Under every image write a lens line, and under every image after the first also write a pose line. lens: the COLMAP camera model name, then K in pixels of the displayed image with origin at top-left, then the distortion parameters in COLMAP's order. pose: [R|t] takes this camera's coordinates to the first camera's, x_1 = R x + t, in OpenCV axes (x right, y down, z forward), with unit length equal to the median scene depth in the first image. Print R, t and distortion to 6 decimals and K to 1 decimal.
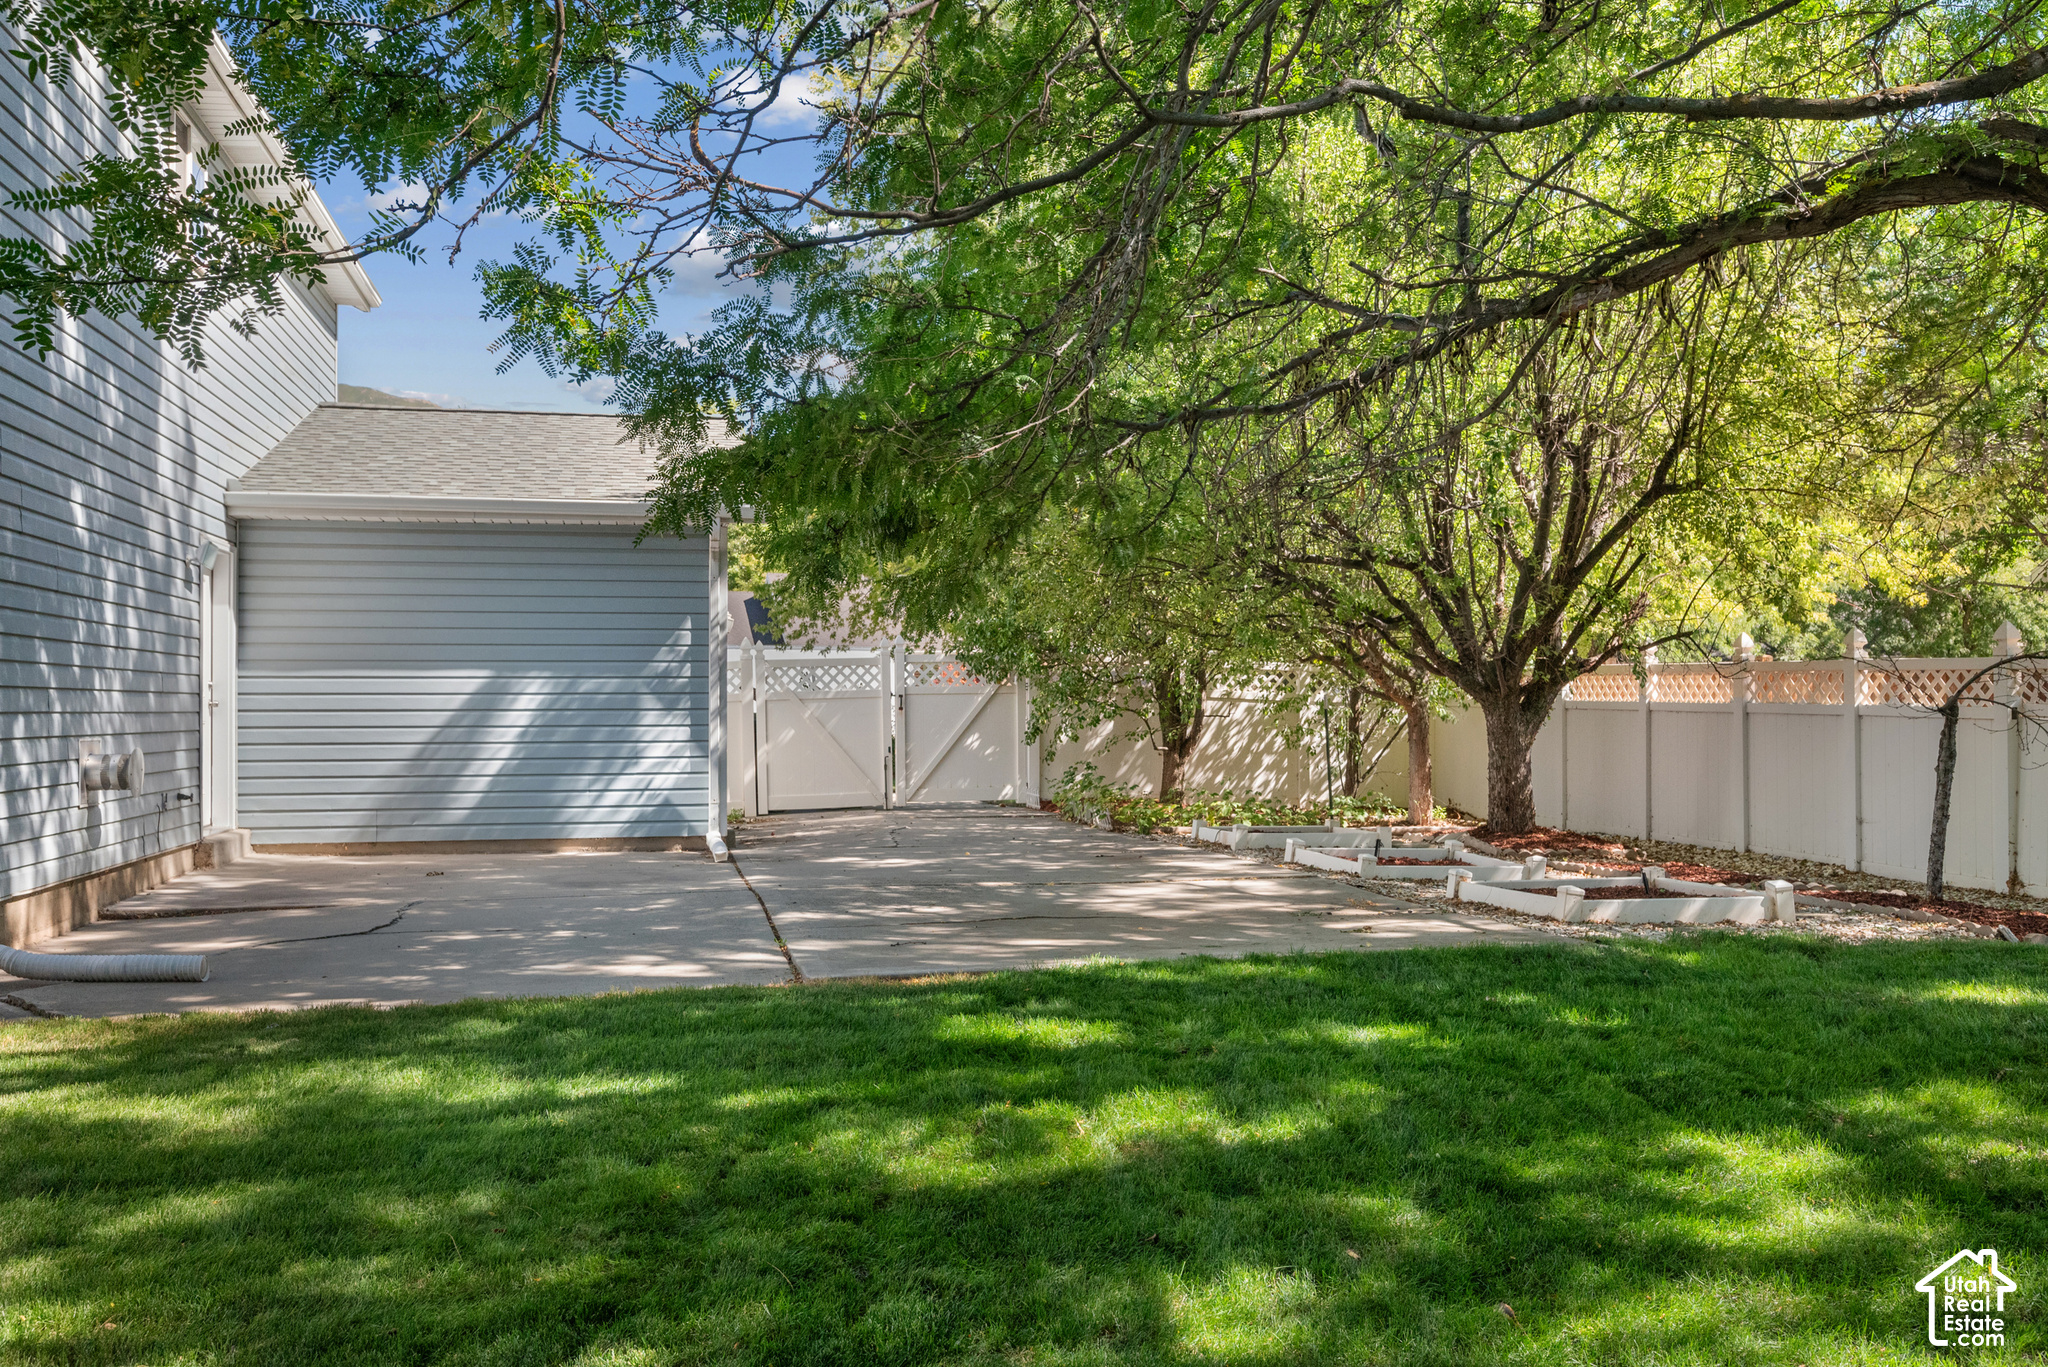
lens RADIAL K [[1803.5, 0, 1031.7], [0, 1803.5, 677.3], [0, 0, 1]] dist [-0.006936, 0.033146]
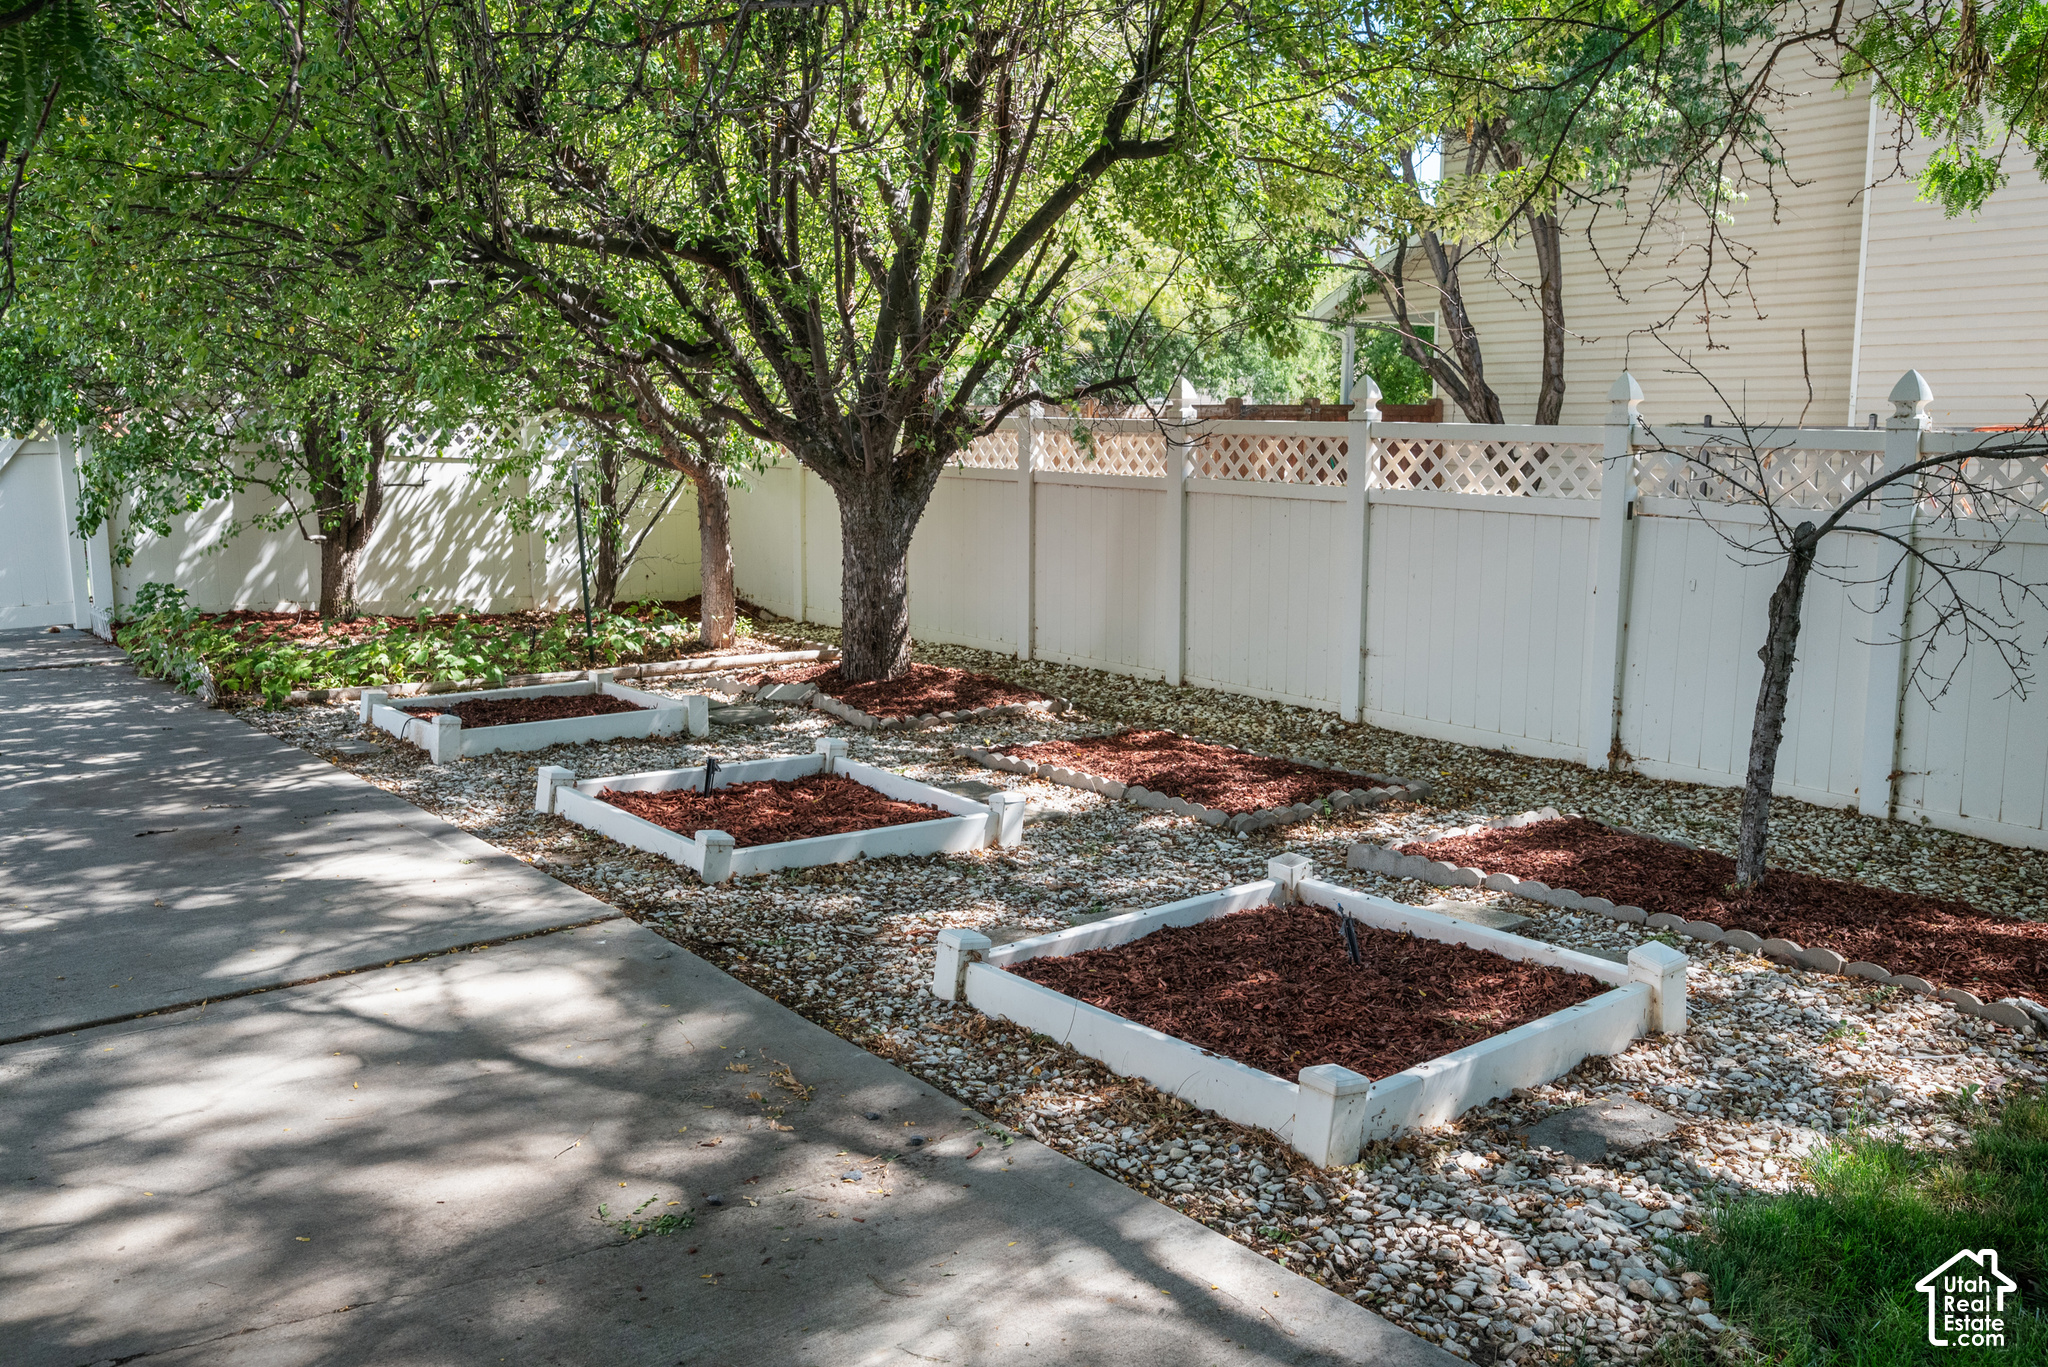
lens RADIAL K [[1606.2, 0, 1024.7], [0, 1606.2, 680.4], [0, 0, 1]] dist [-0.002601, 0.002584]
pose [[0.897440, -0.069707, 0.435594, 0.057013], [-0.007738, 0.984797, 0.173537, -0.016738], [-0.441069, -0.159109, 0.883257, 0.453427]]
